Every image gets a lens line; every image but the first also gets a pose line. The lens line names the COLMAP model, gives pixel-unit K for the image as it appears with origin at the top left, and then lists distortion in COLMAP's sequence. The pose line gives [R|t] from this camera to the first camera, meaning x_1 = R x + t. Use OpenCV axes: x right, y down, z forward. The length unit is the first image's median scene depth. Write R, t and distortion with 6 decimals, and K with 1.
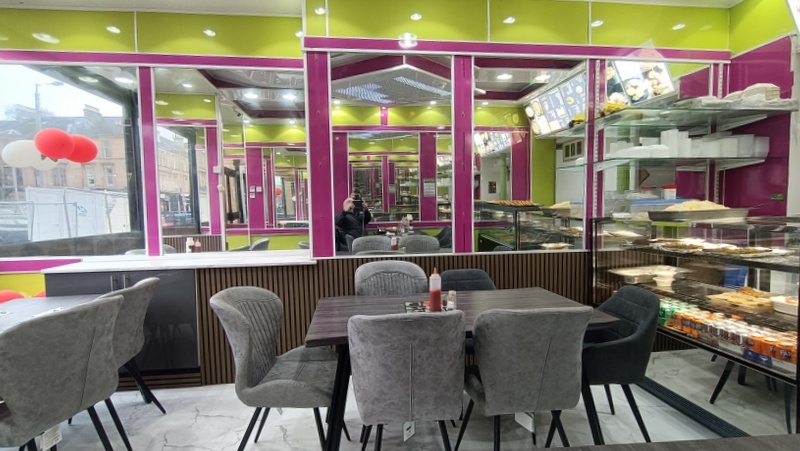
lens RADIAL K [[396.6, 0, 400.0], [0, 396.6, 225.5], [0, 0, 1]] dist [-0.002760, -0.000218]
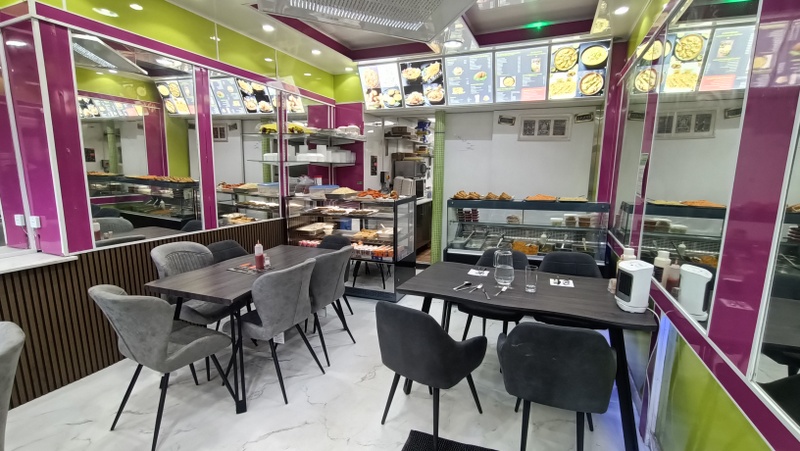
lens RADIAL K [[396.6, 0, 400.0], [0, 396.6, 225.5], [0, 0, 1]] dist [-0.002760, -0.000218]
pose [[0.459439, -0.111335, 0.881204, -0.681743], [0.016686, 0.993020, 0.116763, -0.080424], [-0.888052, -0.038942, 0.458090, -0.110713]]
